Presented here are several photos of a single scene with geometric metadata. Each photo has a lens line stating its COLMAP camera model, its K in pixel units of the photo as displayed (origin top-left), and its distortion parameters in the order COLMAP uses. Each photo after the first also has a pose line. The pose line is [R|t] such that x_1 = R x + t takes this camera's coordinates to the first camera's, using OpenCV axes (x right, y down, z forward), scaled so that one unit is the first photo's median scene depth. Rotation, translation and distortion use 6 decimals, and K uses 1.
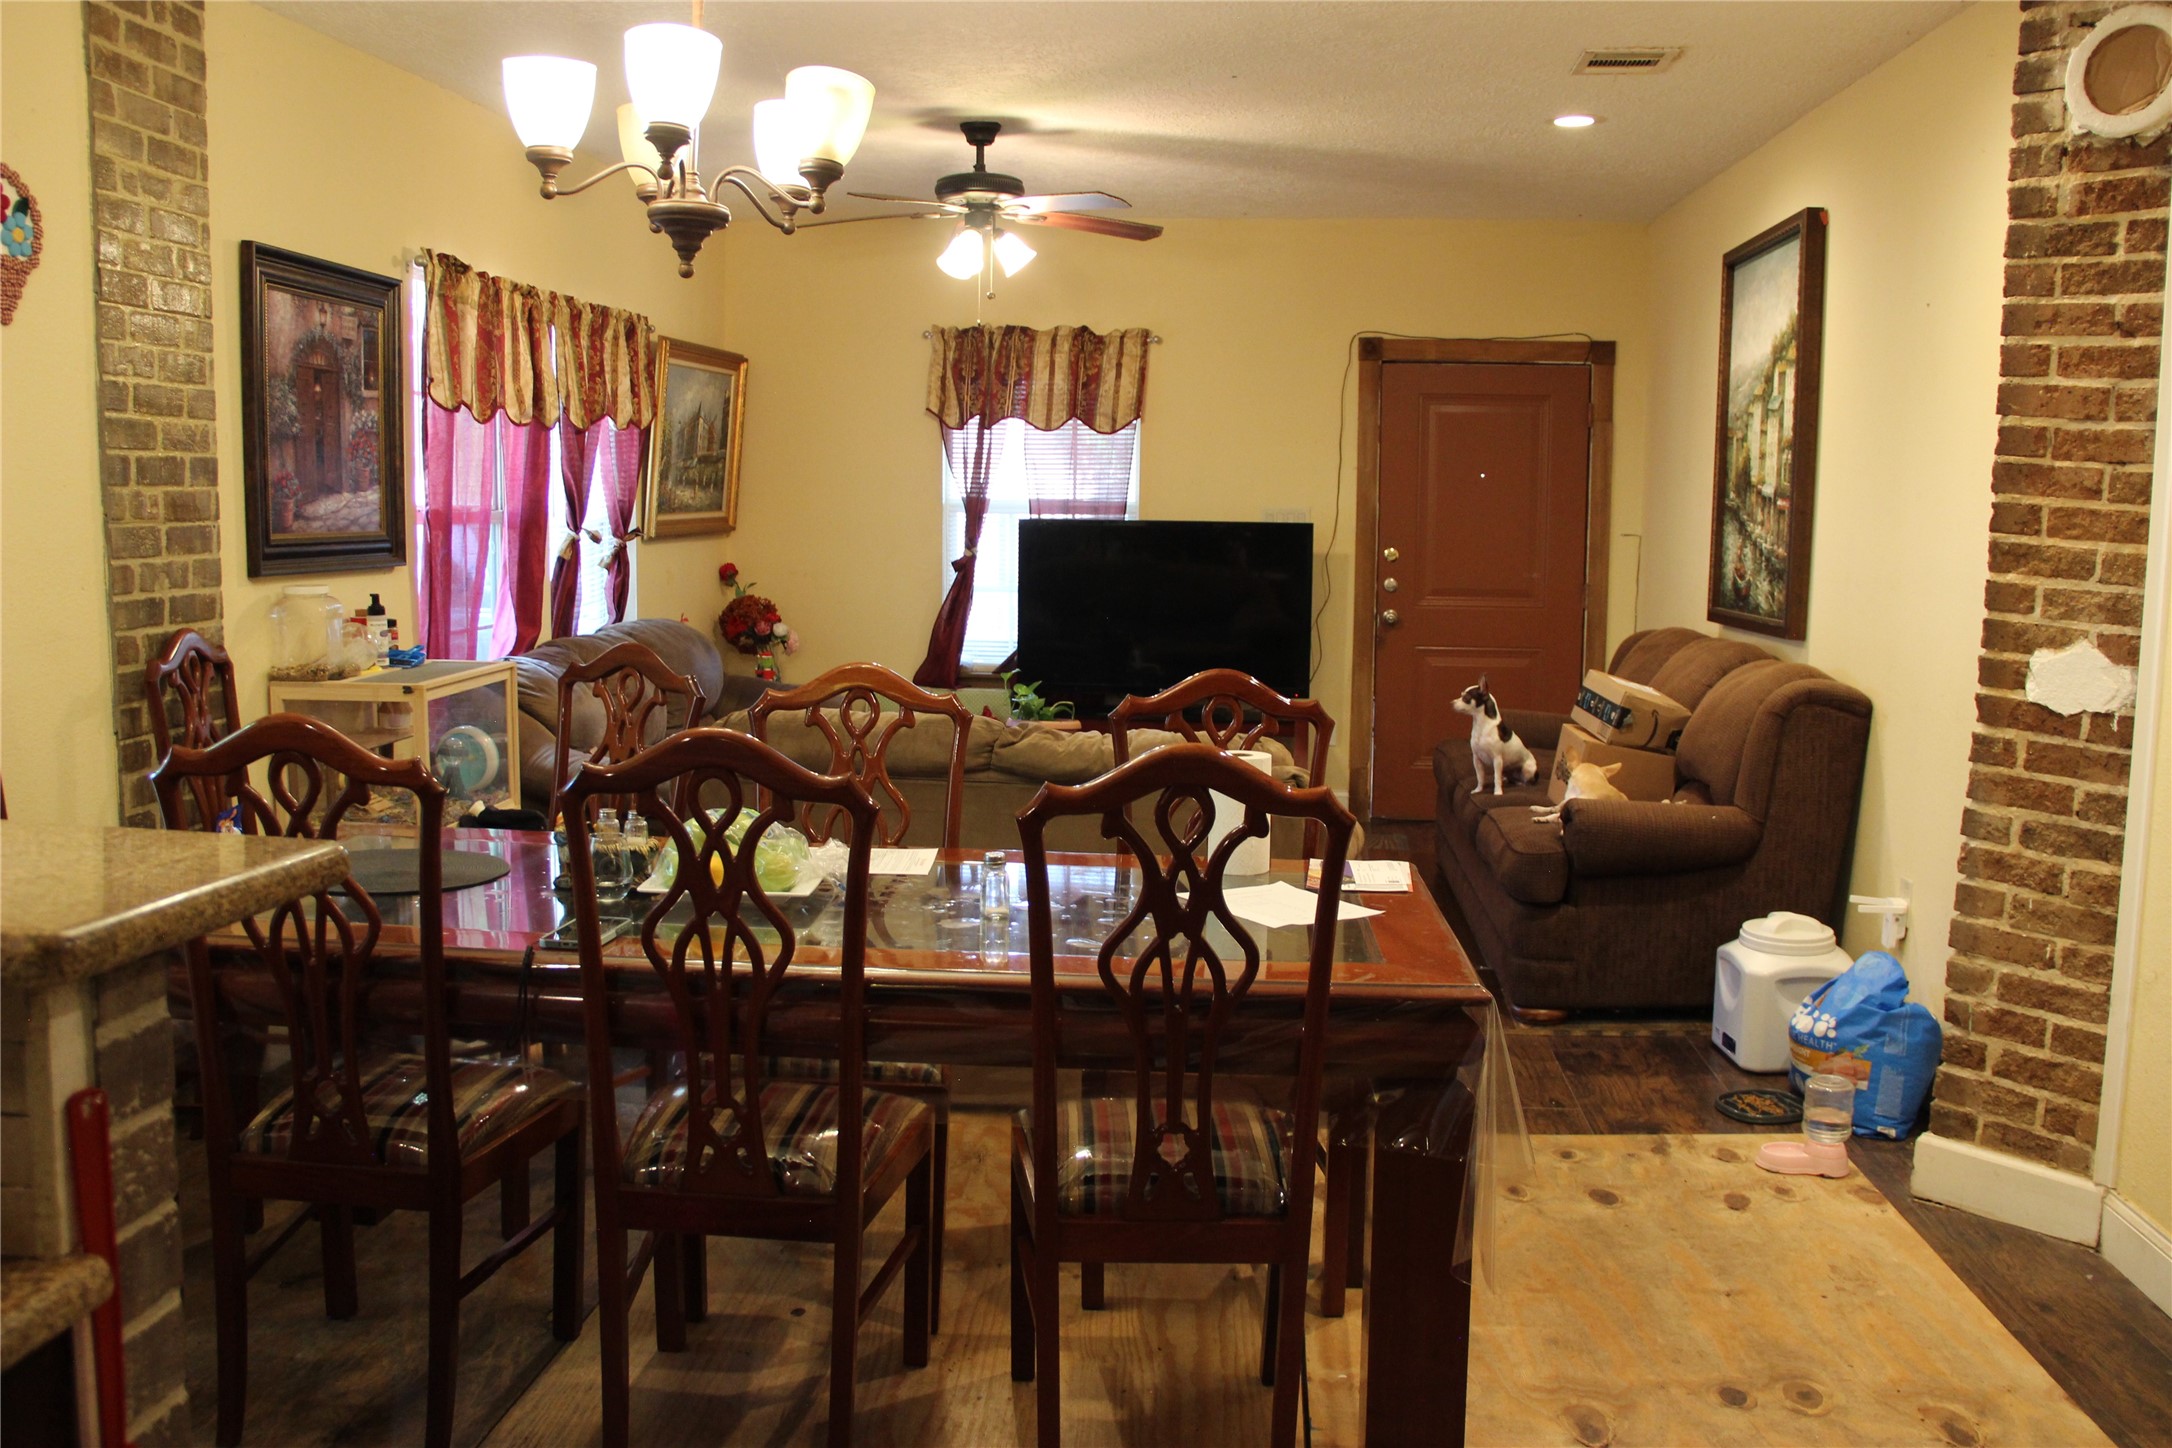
lens RADIAL K [[1824.4, 0, 1090.6], [0, 1824.4, 719.3], [0, 0, 1]] dist [-0.152864, 0.135095]
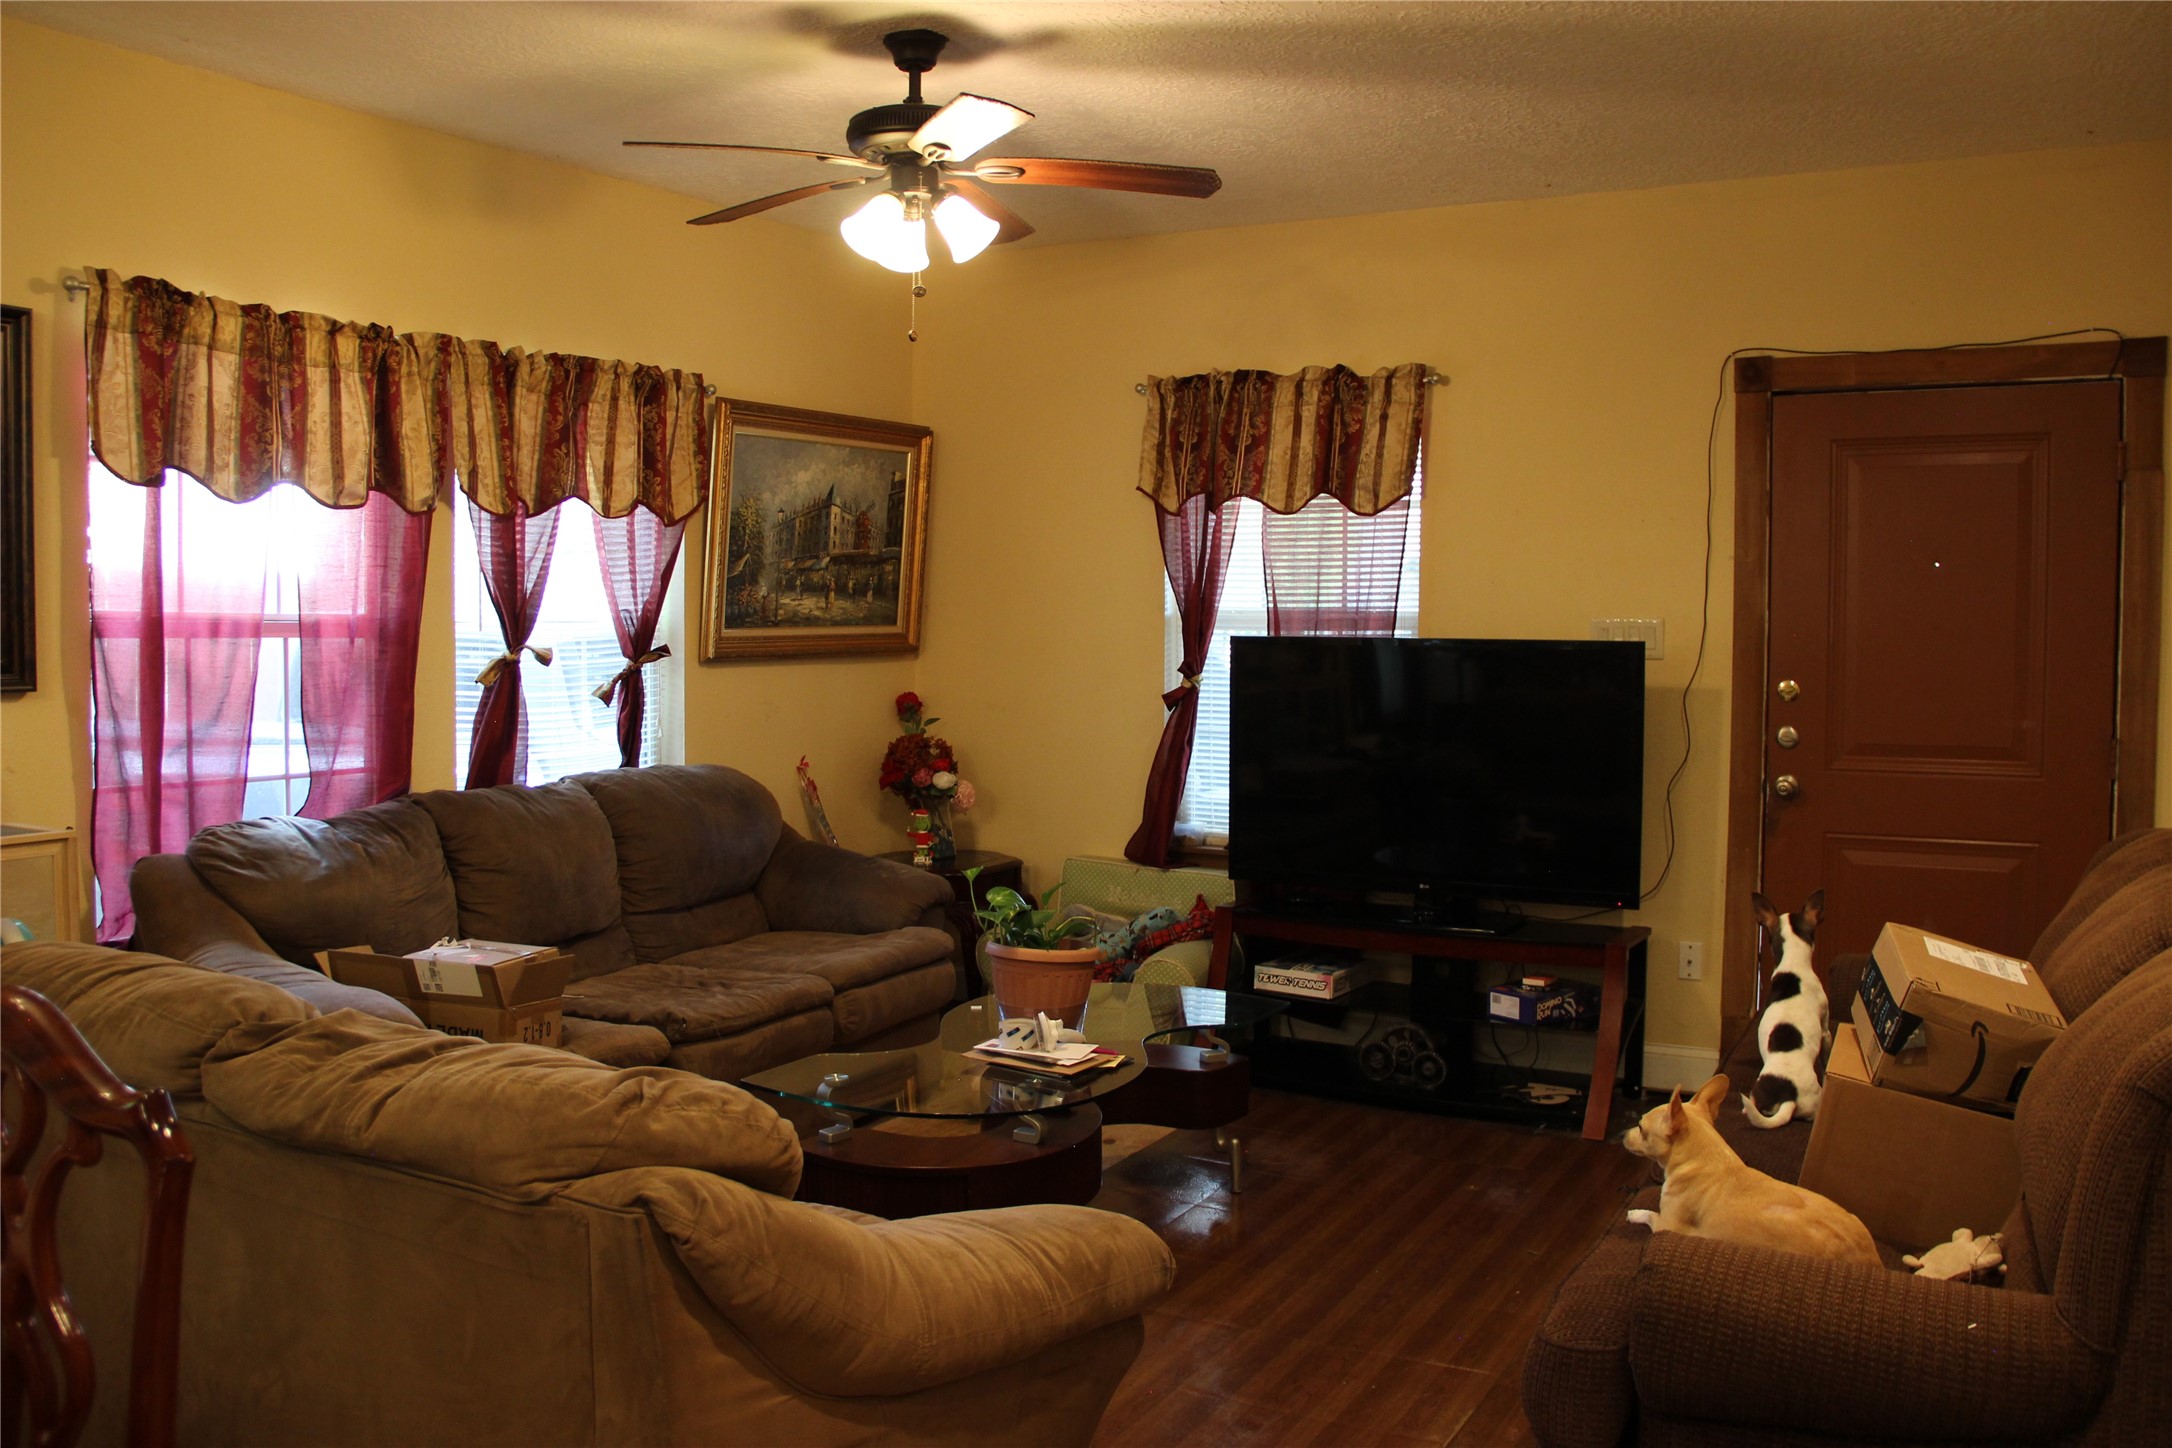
lens RADIAL K [[1824.4, 0, 1090.6], [0, 1824.4, 719.3], [0, 0, 1]] dist [-0.152864, 0.135095]
pose [[0.916274, 0.015780, -0.400240, 0.192965], [-0.042821, 0.997356, -0.058709, -0.032432], [0.398256, 0.070932, 0.914528, 0.320501]]
